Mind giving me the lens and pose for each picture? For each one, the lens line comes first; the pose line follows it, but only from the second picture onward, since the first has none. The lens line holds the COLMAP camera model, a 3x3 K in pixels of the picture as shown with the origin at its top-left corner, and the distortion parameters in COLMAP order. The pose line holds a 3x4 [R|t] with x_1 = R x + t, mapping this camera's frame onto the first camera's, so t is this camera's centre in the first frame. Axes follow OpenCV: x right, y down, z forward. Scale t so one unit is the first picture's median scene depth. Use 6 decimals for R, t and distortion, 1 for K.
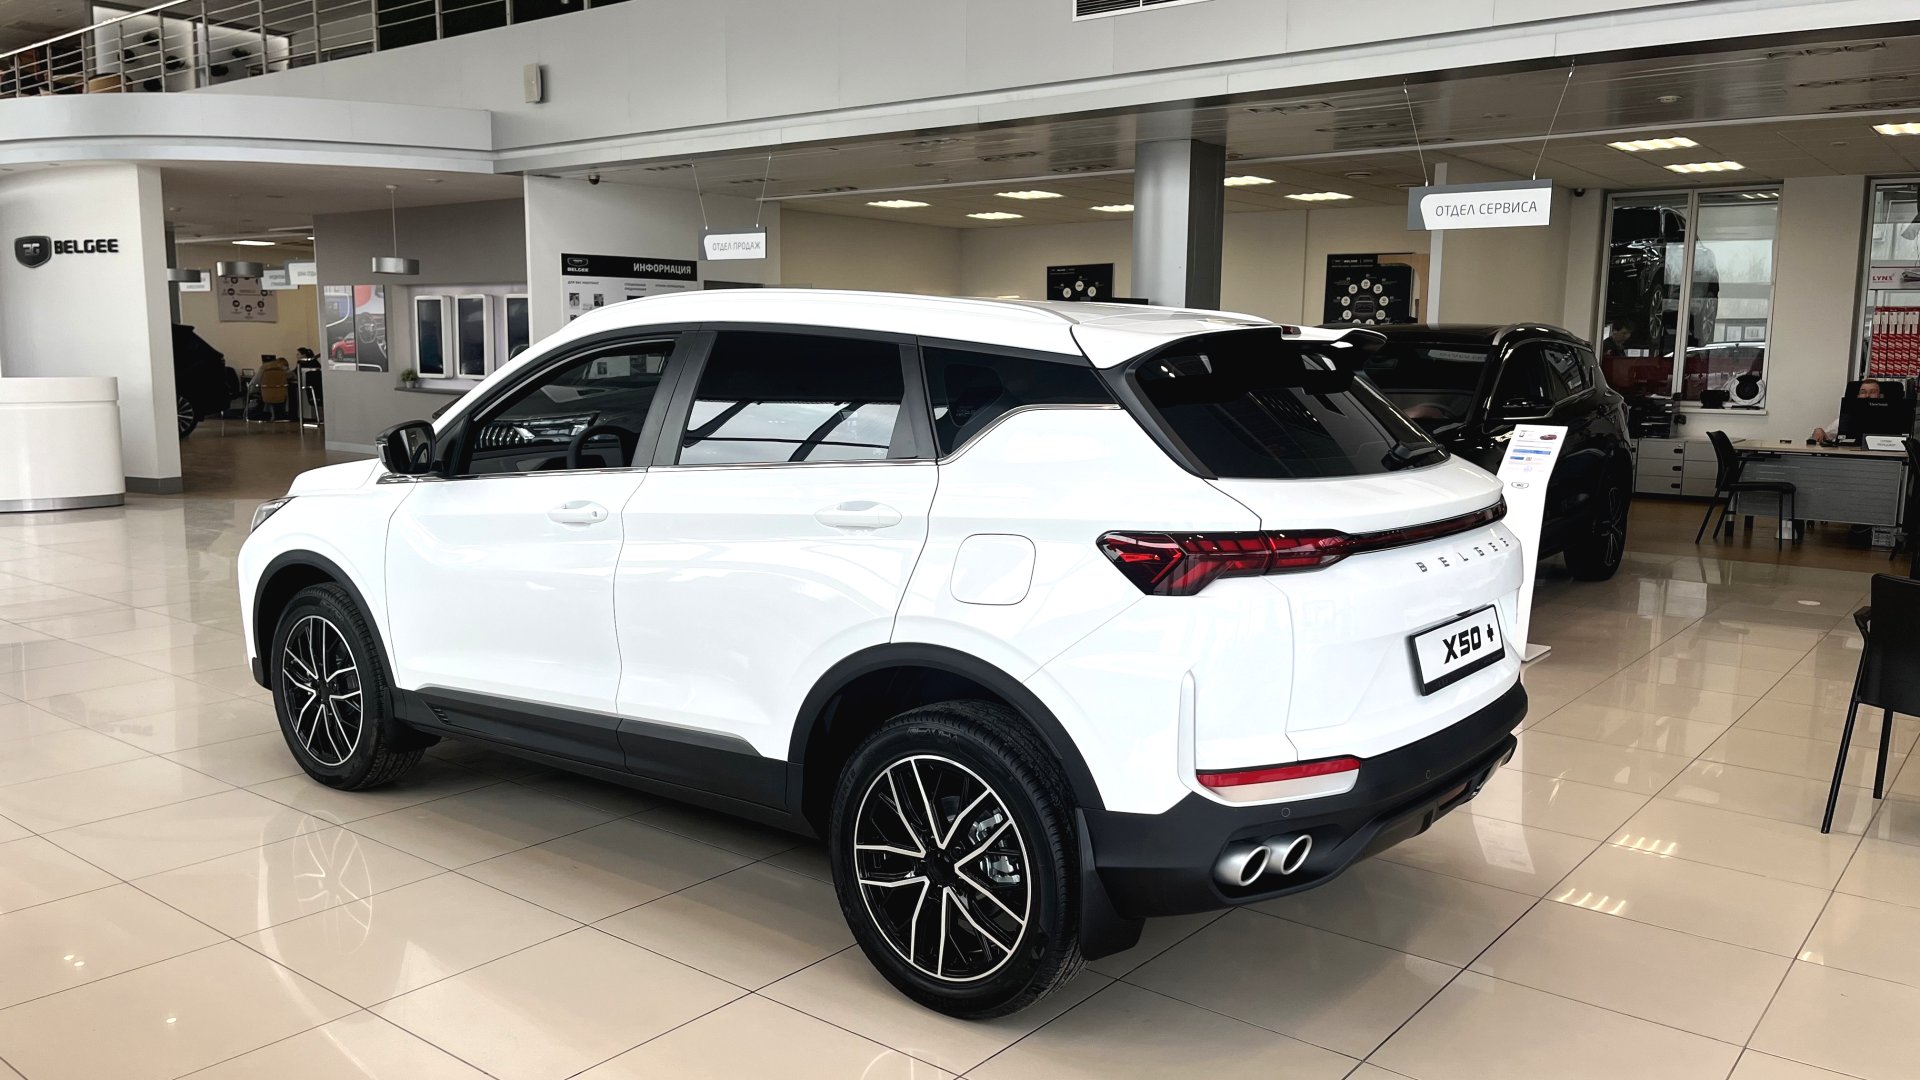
lens RADIAL K [[1462.1, 0, 950.7], [0, 1462.1, 532.0], [0, 0, 1]] dist [0.074711, -0.100753]
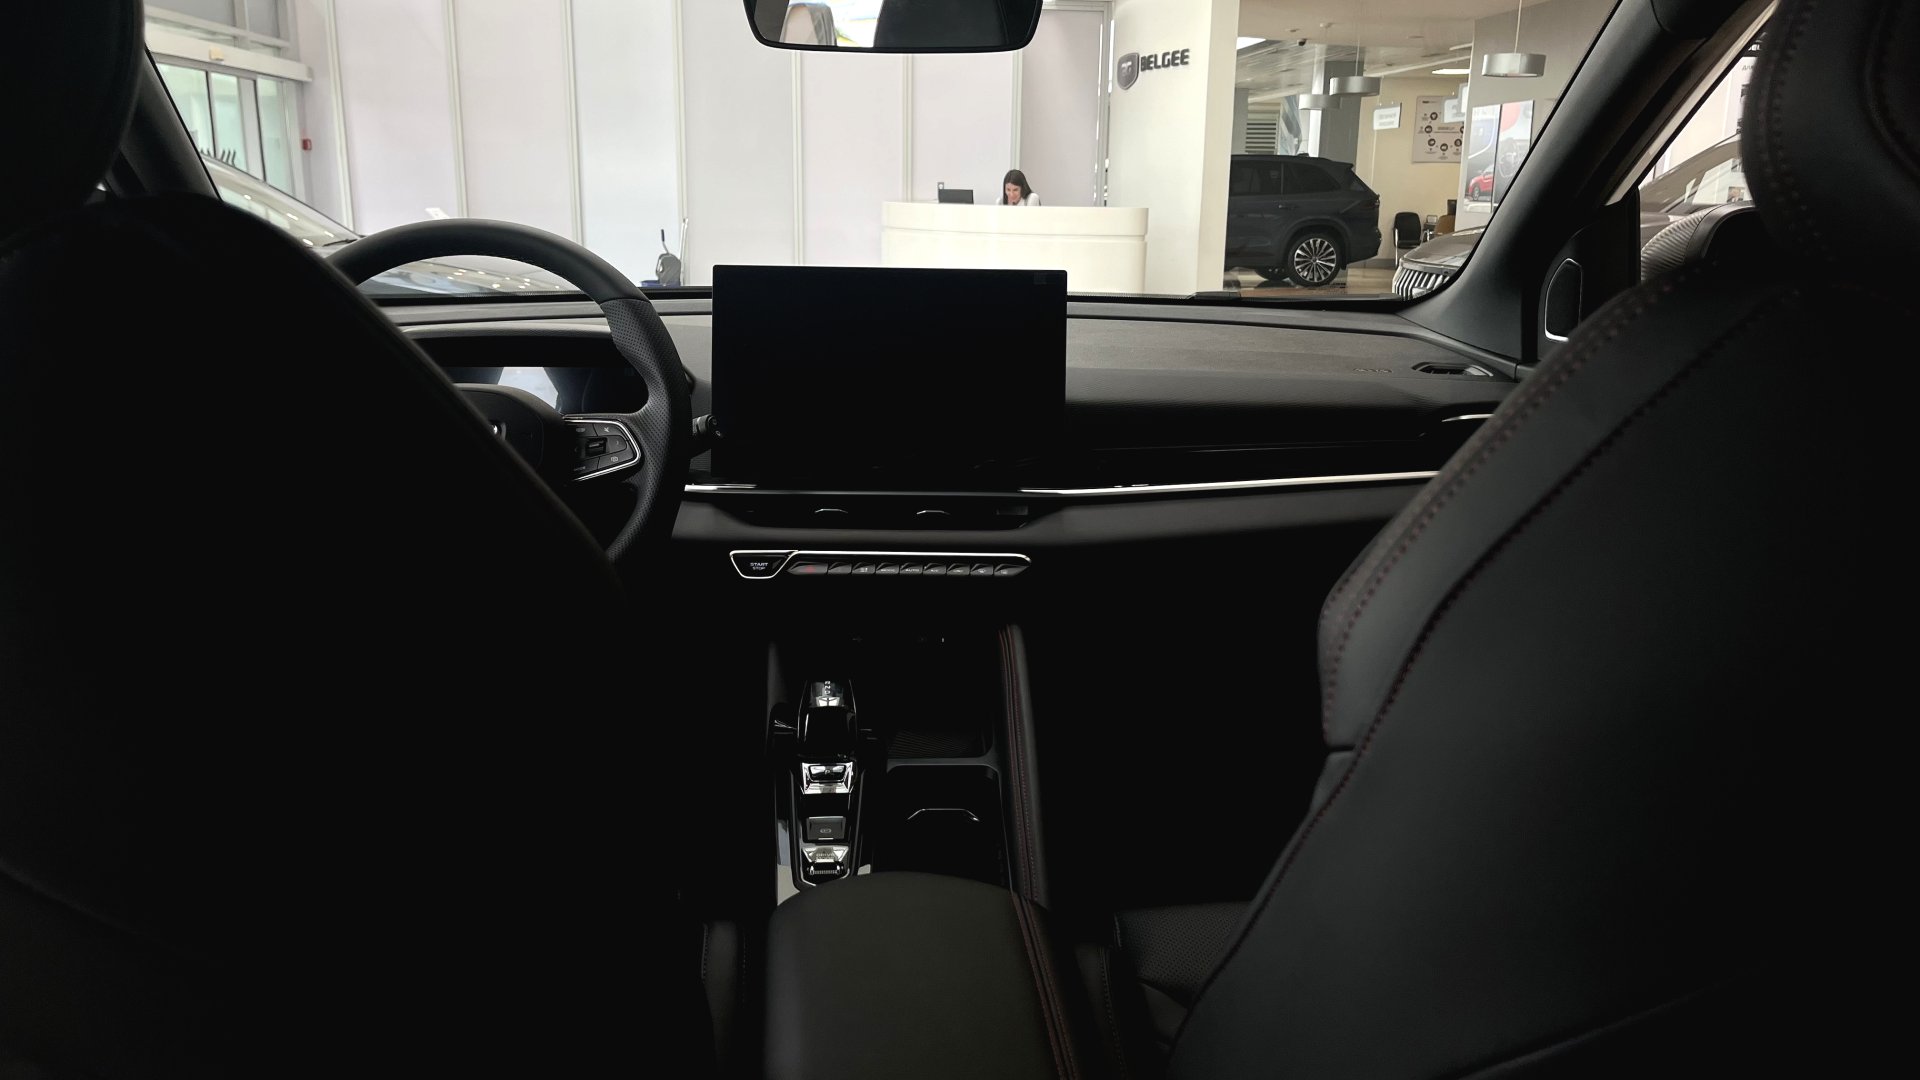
lens RADIAL K [[1462.1, 0, 950.7], [0, 1462.1, 532.0], [0, 0, 1]] dist [0.074711, -0.100753]
pose [[0.680486, 0.169199, -0.712959, 0.008165], [-0.102900, 0.985400, 0.135641, -0.019959], [0.725500, -0.018939, 0.687962, 0.286536]]
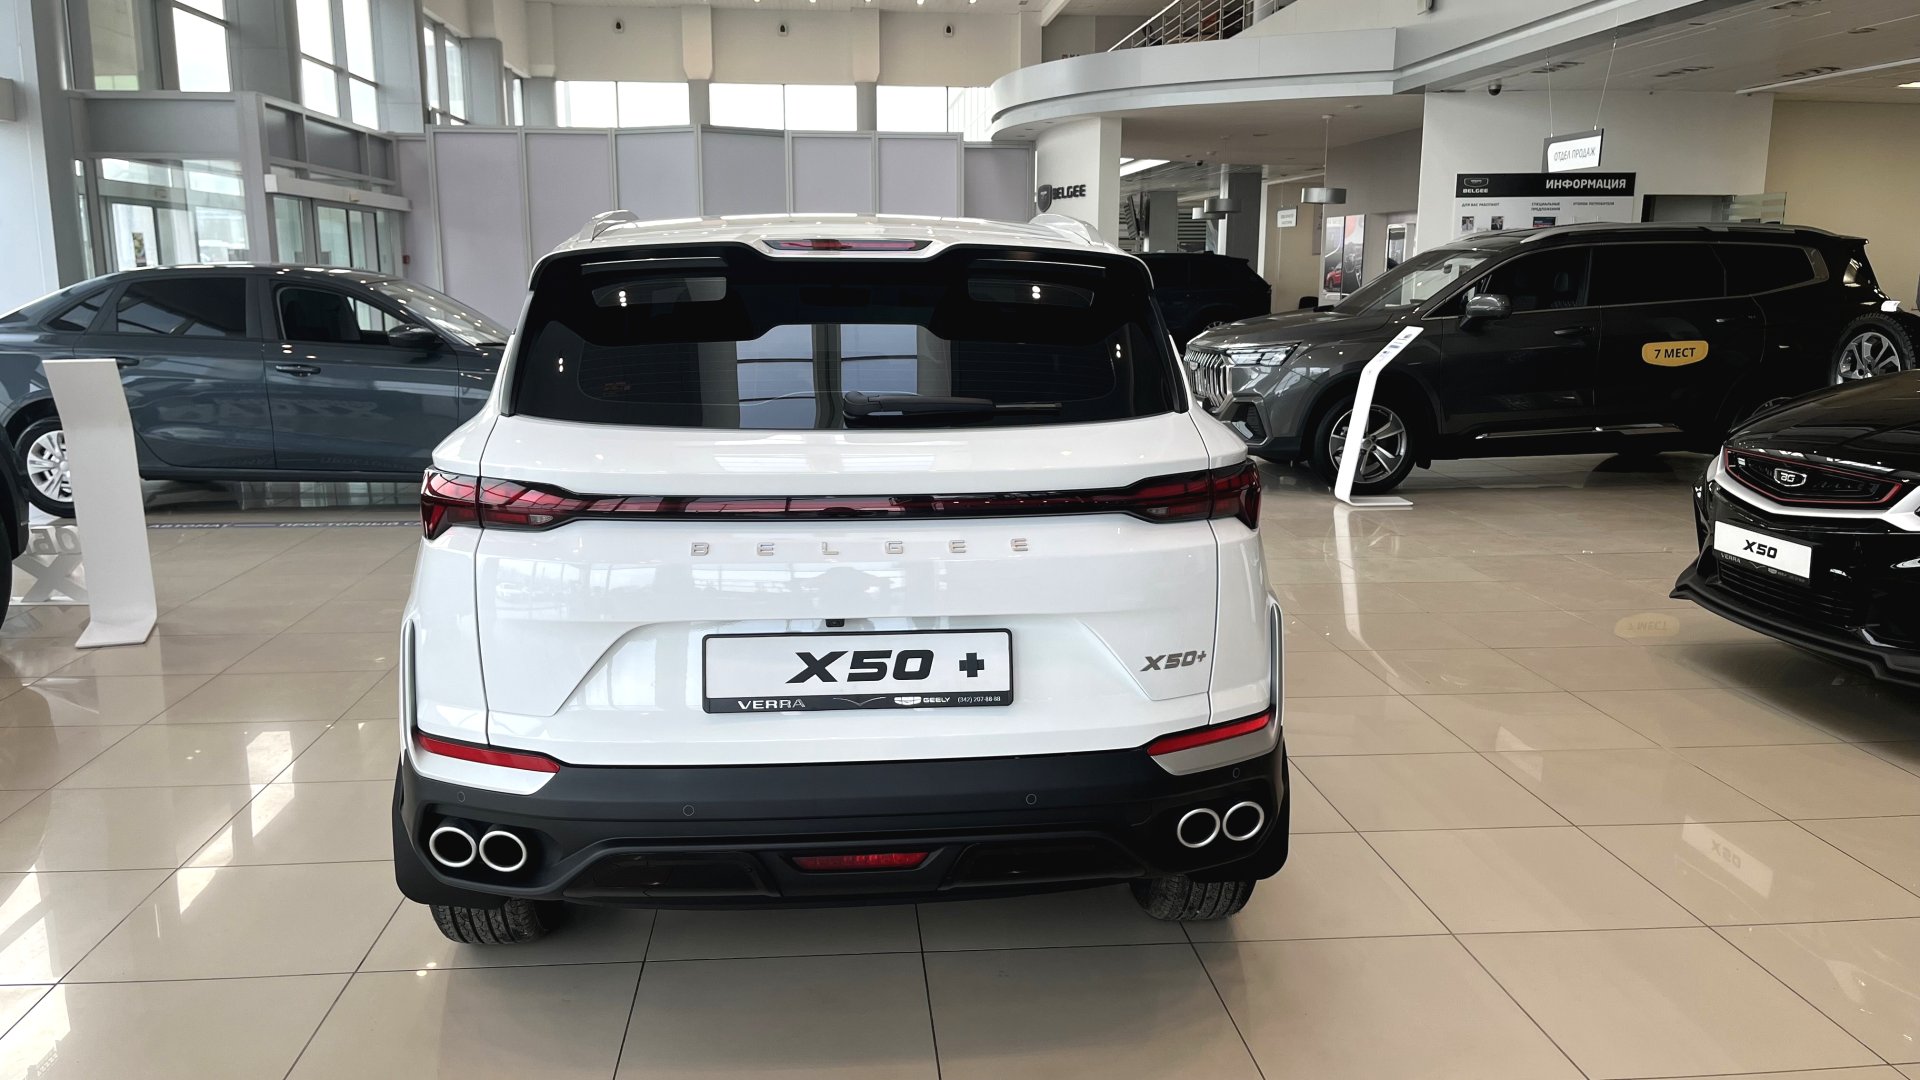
lens RADIAL K [[1462.1, 0, 950.7], [0, 1462.1, 532.0], [0, 0, 1]] dist [0.074711, -0.100753]
pose [[0.688055, 0.123136, -0.715135, 0.214619], [-0.090173, 0.992368, 0.084114, -0.013941], [0.720034, 0.006611, 0.693907, 0.122415]]
